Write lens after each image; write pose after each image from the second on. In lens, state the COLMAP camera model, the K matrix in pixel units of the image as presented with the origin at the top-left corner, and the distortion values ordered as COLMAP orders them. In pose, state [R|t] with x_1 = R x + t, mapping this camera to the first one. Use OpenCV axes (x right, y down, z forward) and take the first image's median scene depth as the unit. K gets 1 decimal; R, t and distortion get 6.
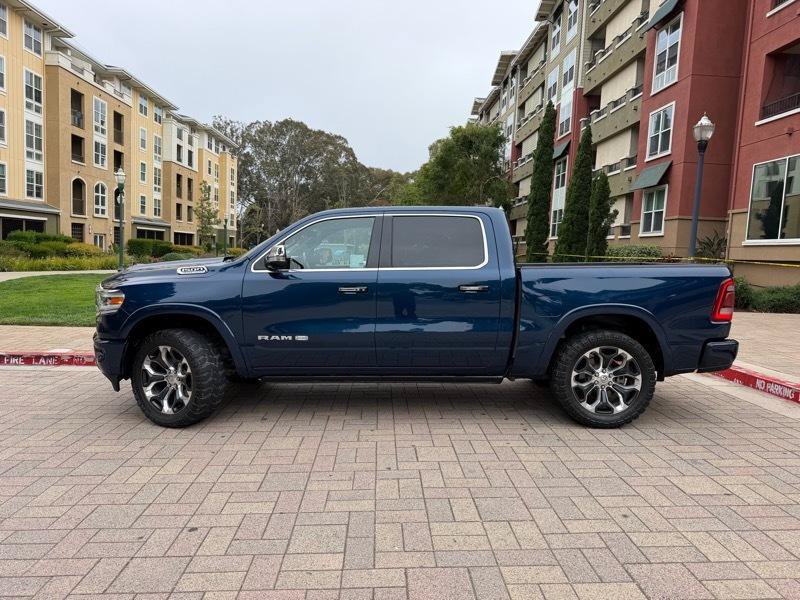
lens RADIAL K [[559.3, 0, 394.2], [0, 559.3, 306.0], [0, 0, 1]] dist [0.036783, -0.048919]
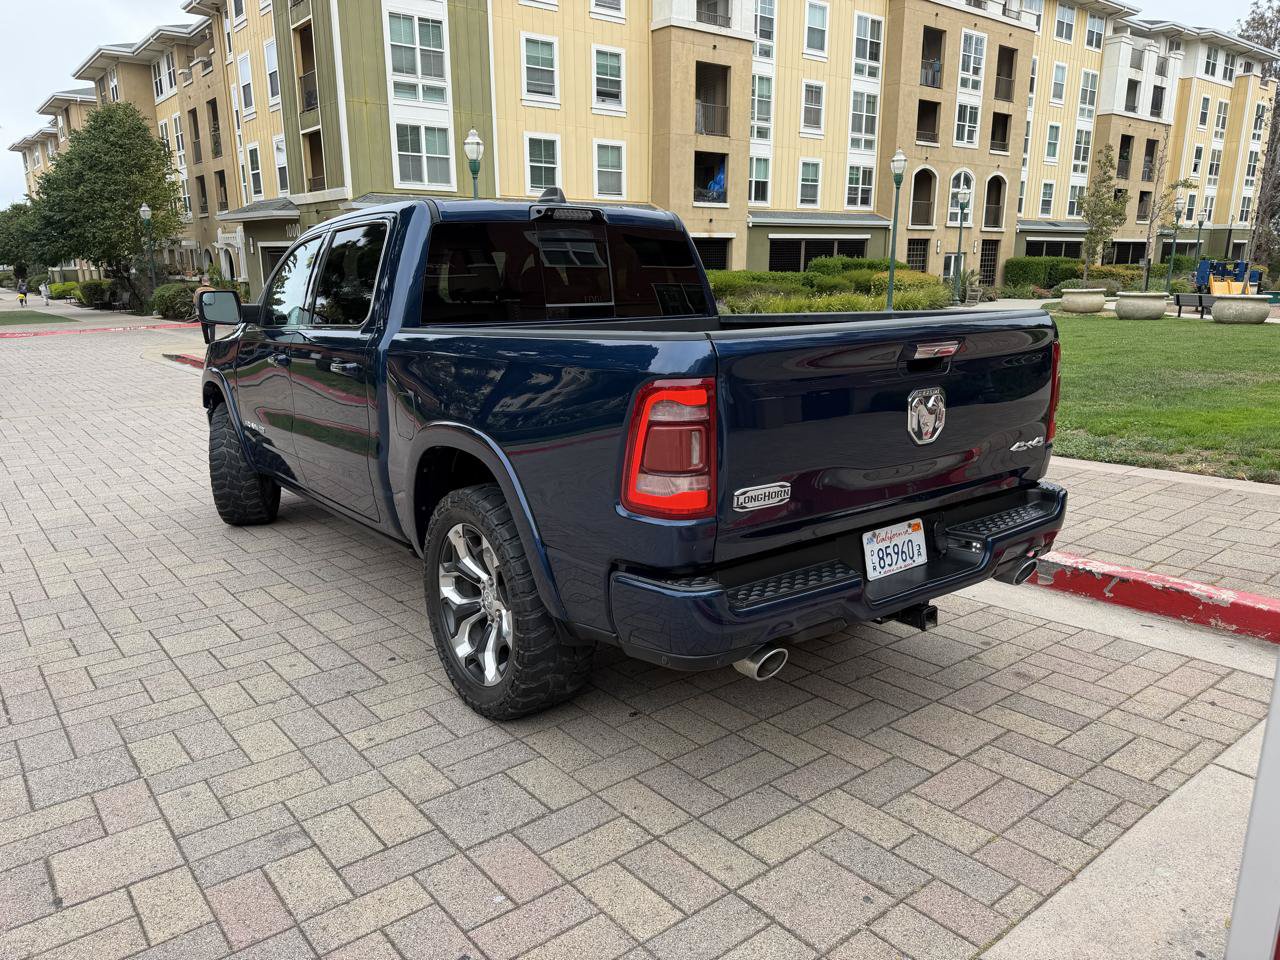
lens RADIAL K [[894.0, 0, 640.0], [0, 894.0, 480.0], [0, 0, 1]] dist [0.024903, -0.026347]
pose [[0.603021, 0.146131, -0.784227, 0.124588], [-0.046429, 0.987841, 0.148370, -0.008270], [0.796373, -0.053059, 0.602474, 0.090601]]
